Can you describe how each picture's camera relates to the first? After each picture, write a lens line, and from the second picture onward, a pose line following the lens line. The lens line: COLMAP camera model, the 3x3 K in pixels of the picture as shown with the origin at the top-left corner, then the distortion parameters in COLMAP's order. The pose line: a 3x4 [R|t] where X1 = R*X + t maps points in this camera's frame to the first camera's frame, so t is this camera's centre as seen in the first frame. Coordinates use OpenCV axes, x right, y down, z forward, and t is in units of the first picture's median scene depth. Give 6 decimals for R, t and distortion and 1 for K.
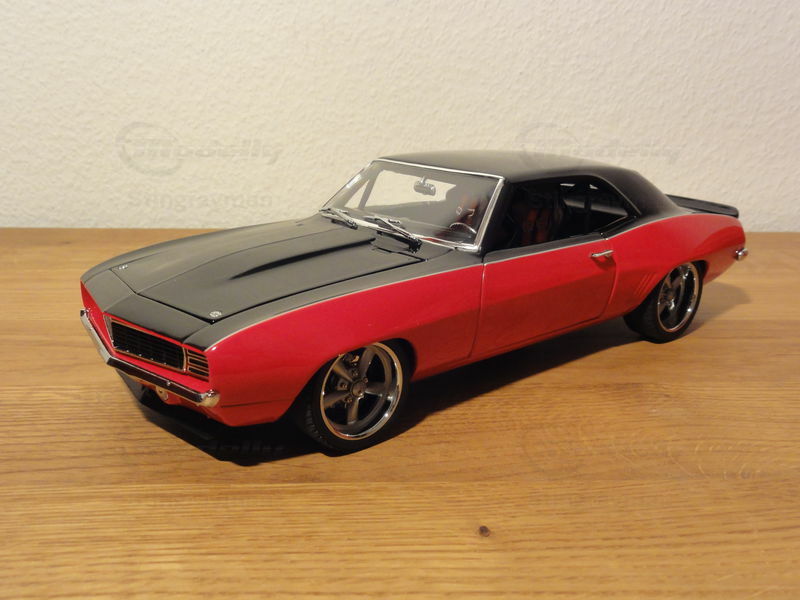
lens RADIAL K [[813.1, 0, 393.9], [0, 813.1, 301.9], [0, 0, 1]] dist [-0.011777, 0.000000]
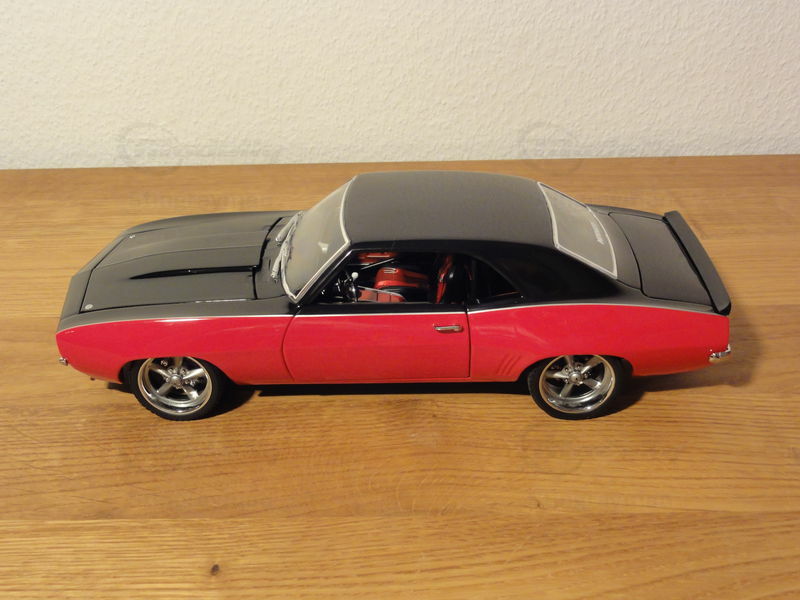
lens RADIAL K [[912.8, 0, 392.2], [0, 912.8, 303.0], [0, 0, 1]] dist [-0.009444, 0.000000]
pose [[0.998062, -0.009235, -0.061537, 0.187036], [0.023346, 0.972260, 0.232735, -0.184268], [0.057681, -0.233720, 0.970591, -0.130425]]
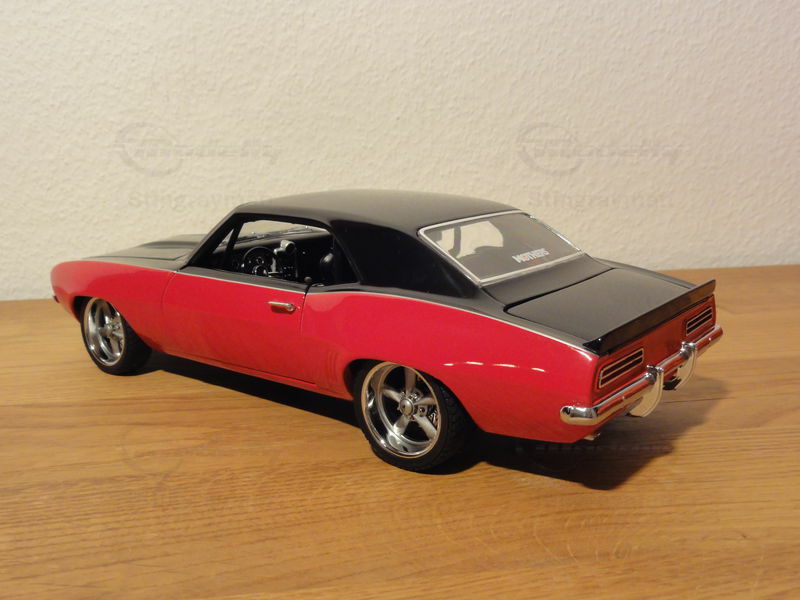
lens RADIAL K [[813.1, 0, 398.1], [0, 813.1, 300.1], [0, 0, 1]] dist [-0.011777, 0.000000]
pose [[0.994444, -0.053565, 0.090624, 0.059073], [0.059907, 0.995832, -0.068768, -0.002875], [-0.086563, 0.073815, 0.993508, 0.065974]]
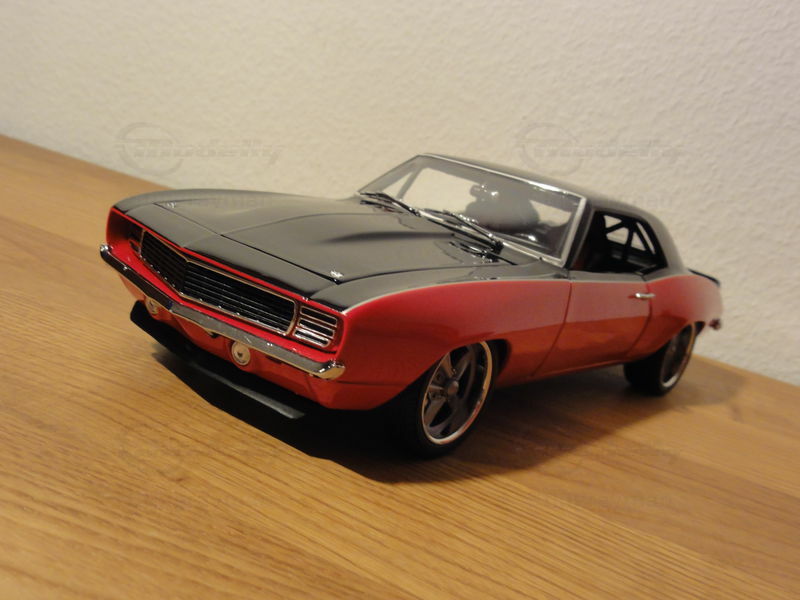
lens RADIAL K [[813.1, 0, 400.0], [0, 813.1, 300.1], [0, 0, 1]] dist [-0.011777, 0.000000]
pose [[0.890646, 0.291599, -0.348884, 0.410448], [-0.334492, 0.939919, -0.068317, 0.016912], [0.308002, 0.177545, 0.934672, 0.151408]]
